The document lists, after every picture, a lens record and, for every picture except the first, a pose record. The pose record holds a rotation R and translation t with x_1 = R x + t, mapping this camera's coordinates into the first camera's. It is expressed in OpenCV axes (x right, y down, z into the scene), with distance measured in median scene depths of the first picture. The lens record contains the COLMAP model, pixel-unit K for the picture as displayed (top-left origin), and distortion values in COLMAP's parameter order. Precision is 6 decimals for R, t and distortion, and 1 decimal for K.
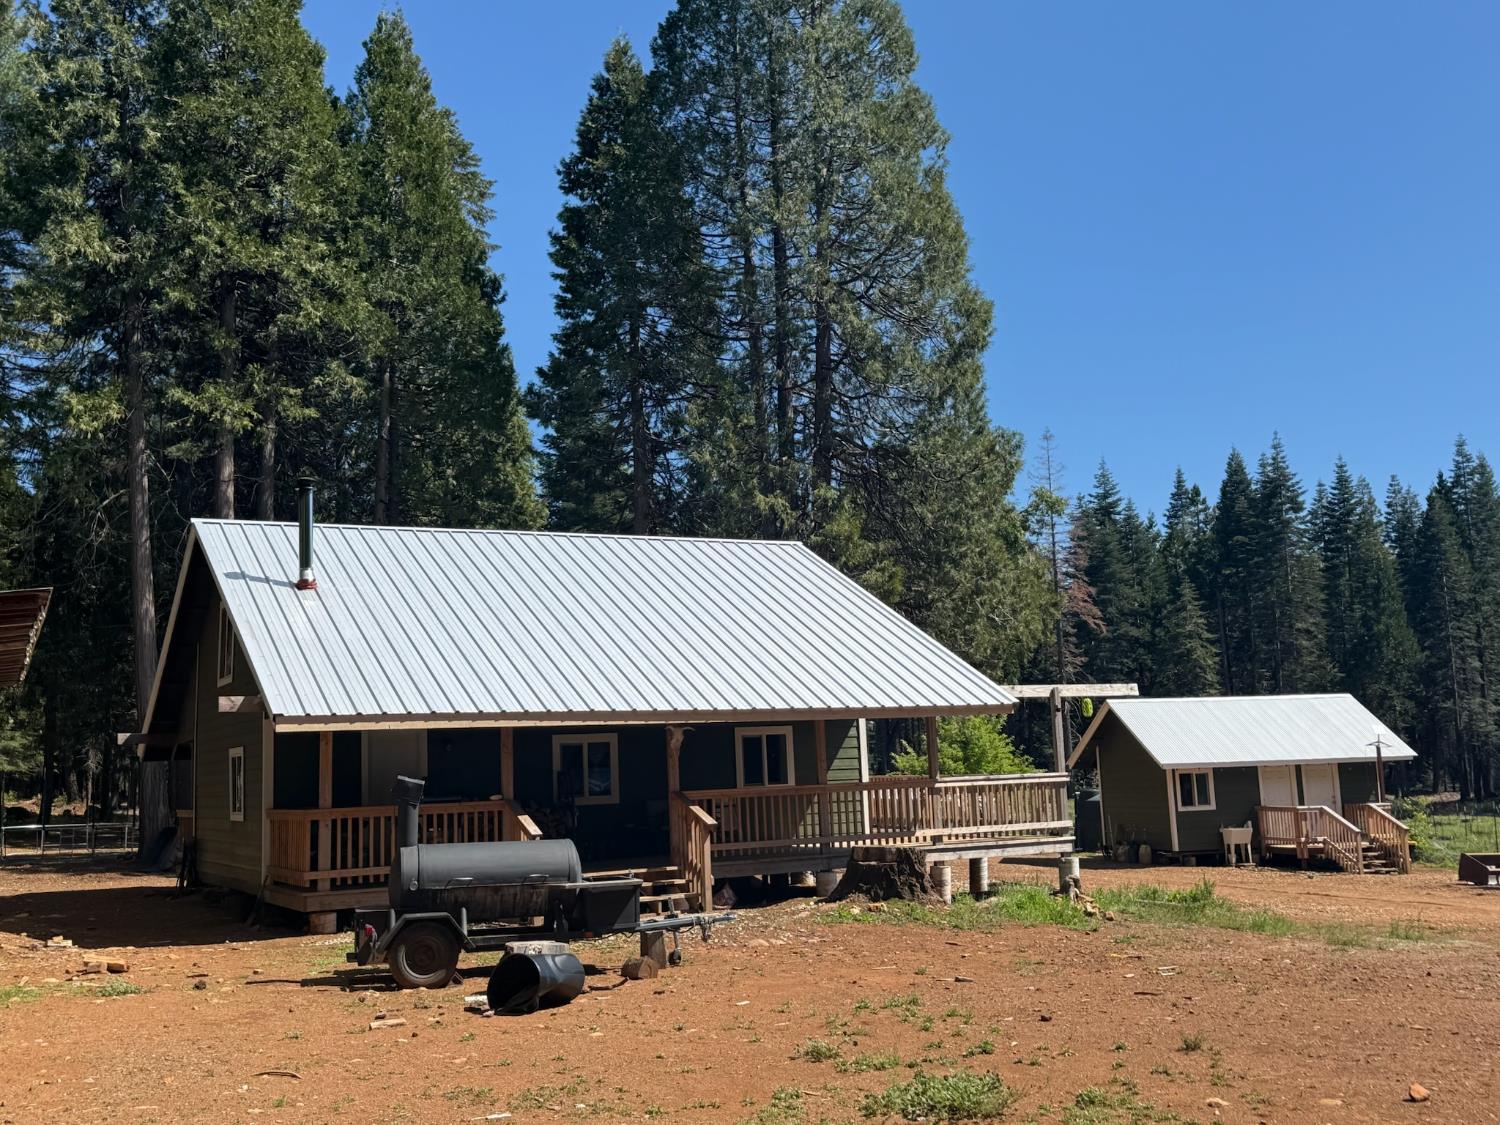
lens RADIAL K [[1564.4, 0, 762.4], [0, 1564.4, 573.3], [0, 0, 1]] dist [0.078062, 0.000000]
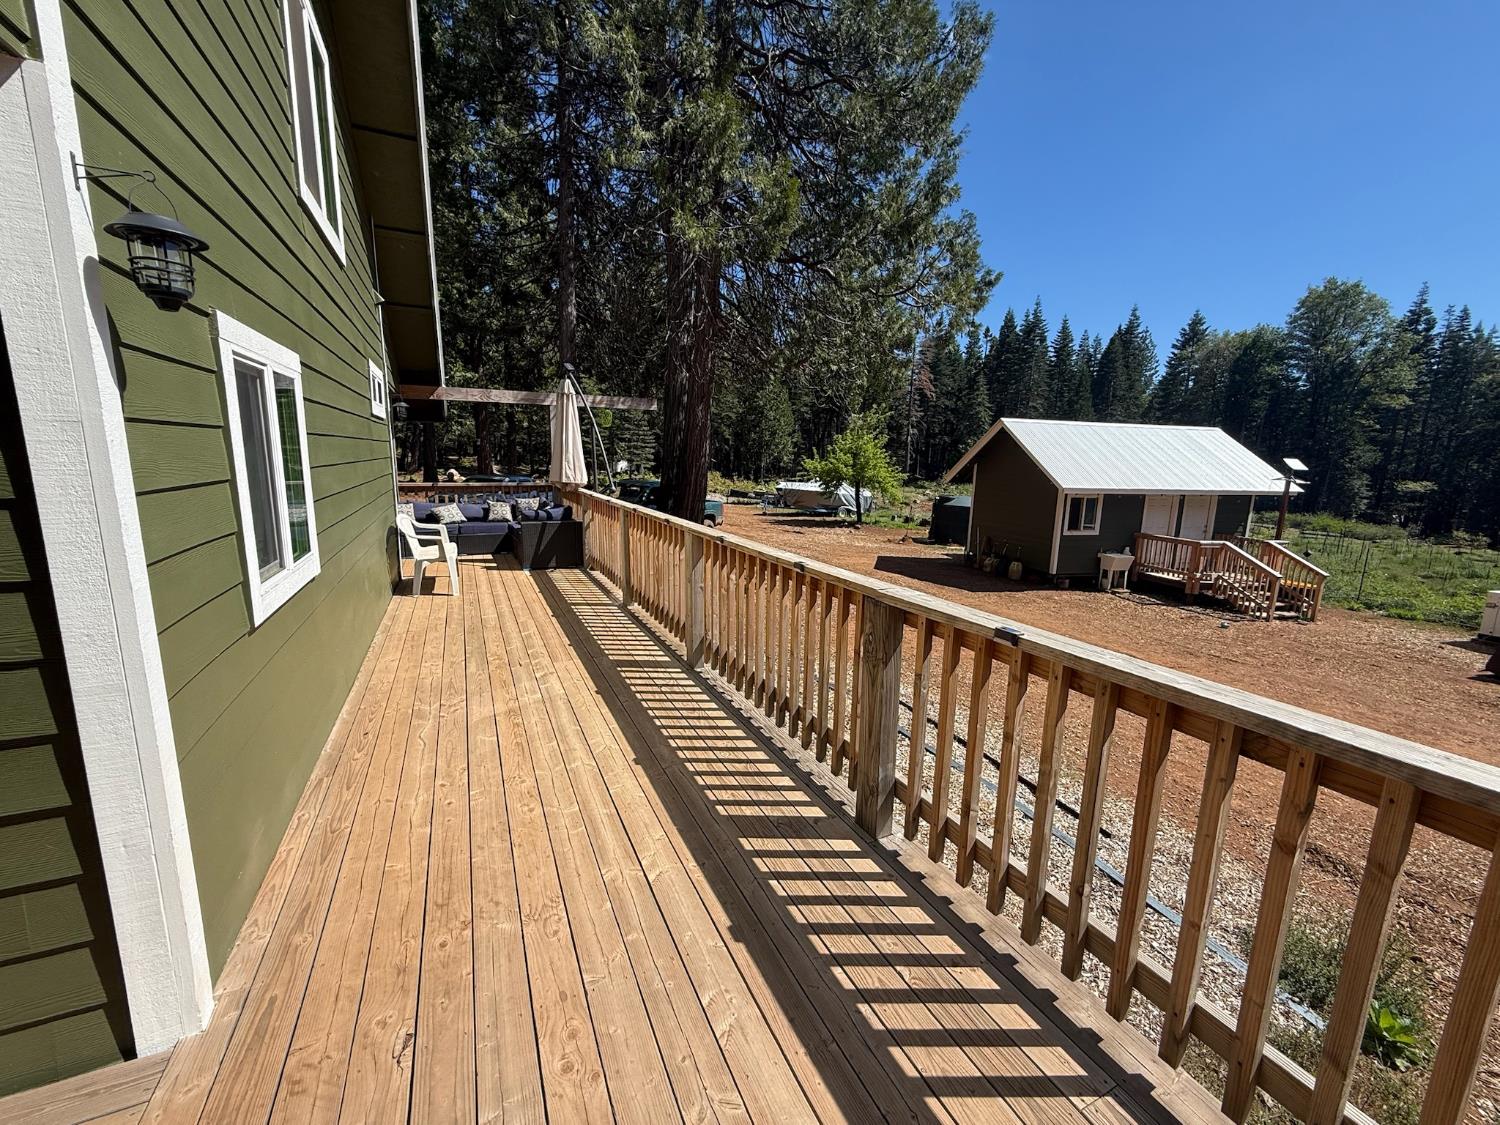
lens RADIAL K [[604.7, 0, 743.1], [0, 604.7, 564.9], [0, 0, 1]] dist [0.000957, -0.000212]
pose [[0.996597, 0.071954, -0.040208, 0.078326], [-0.056883, 0.953410, 0.296268, 0.065705], [0.059652, -0.292973, 0.954258, 0.601479]]
